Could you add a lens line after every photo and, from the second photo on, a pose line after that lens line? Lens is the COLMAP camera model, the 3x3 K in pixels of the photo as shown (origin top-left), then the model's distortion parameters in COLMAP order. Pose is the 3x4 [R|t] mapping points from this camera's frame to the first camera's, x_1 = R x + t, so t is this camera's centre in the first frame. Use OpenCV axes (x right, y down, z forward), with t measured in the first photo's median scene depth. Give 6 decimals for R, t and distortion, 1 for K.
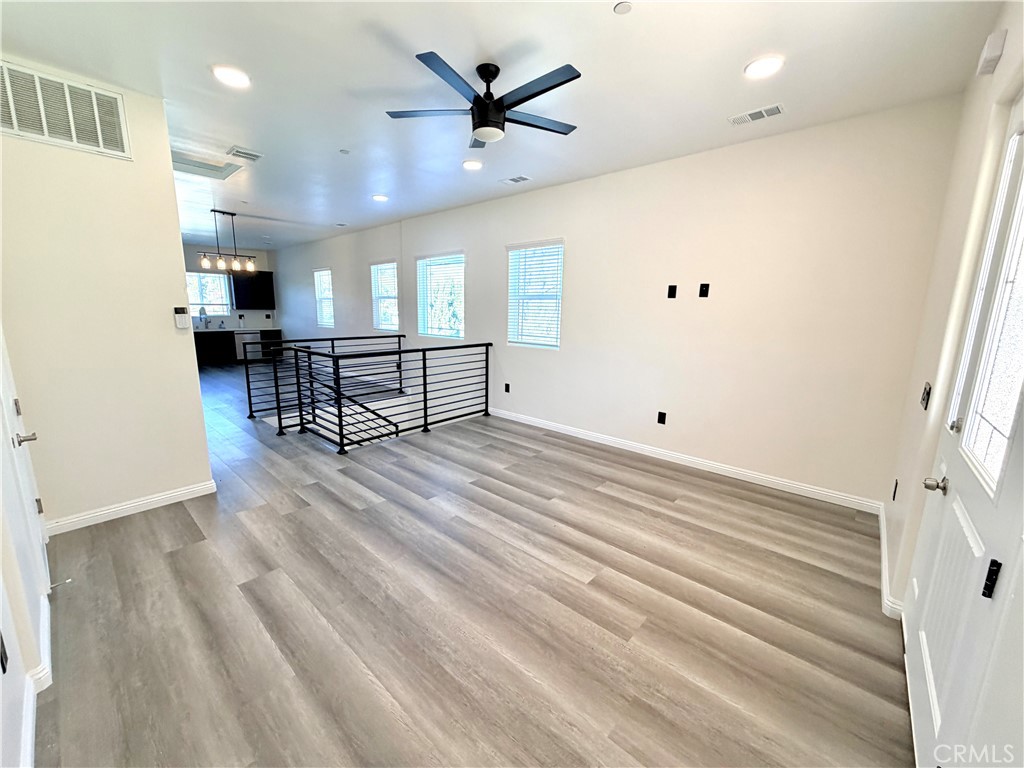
lens RADIAL K [[408.6, 0, 506.8], [0, 408.6, 384.2], [0, 0, 1]] dist [0.001019, -0.000095]
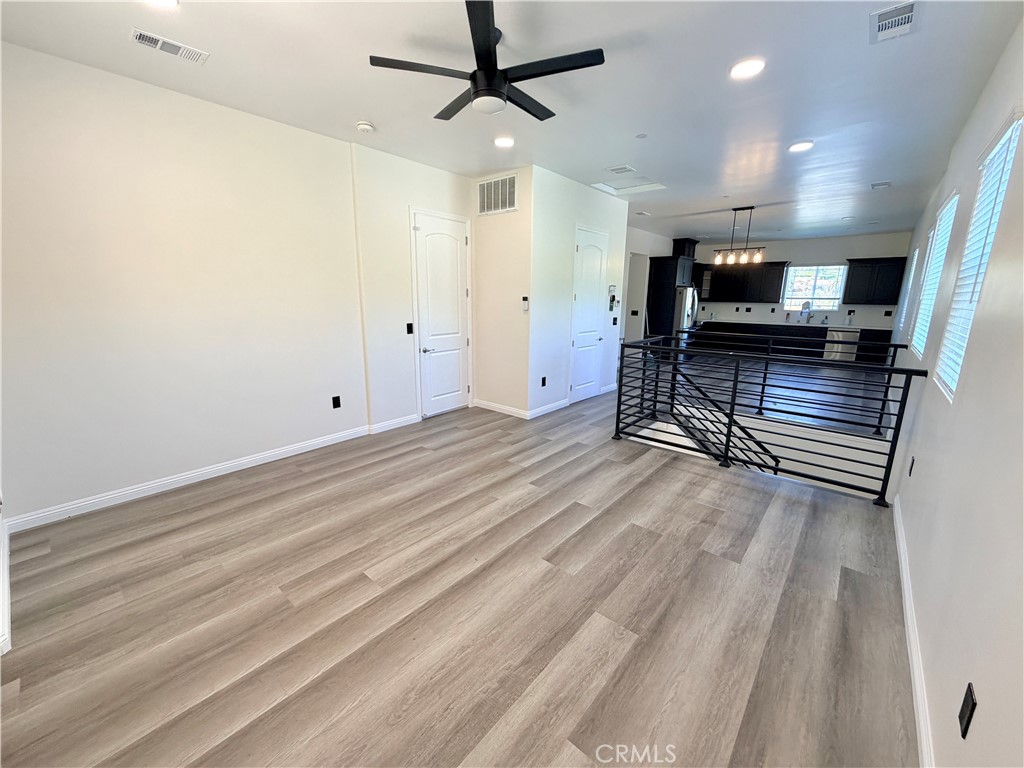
lens RADIAL K [[408.6, 0, 509.2], [0, 408.6, 381.4], [0, 0, 1]] dist [0.001019, -0.000095]
pose [[0.023089, 0.195082, -0.980515, 0.709800], [-0.194934, 0.962830, 0.186973, -0.135558], [0.980544, 0.186819, 0.060259, 0.789688]]
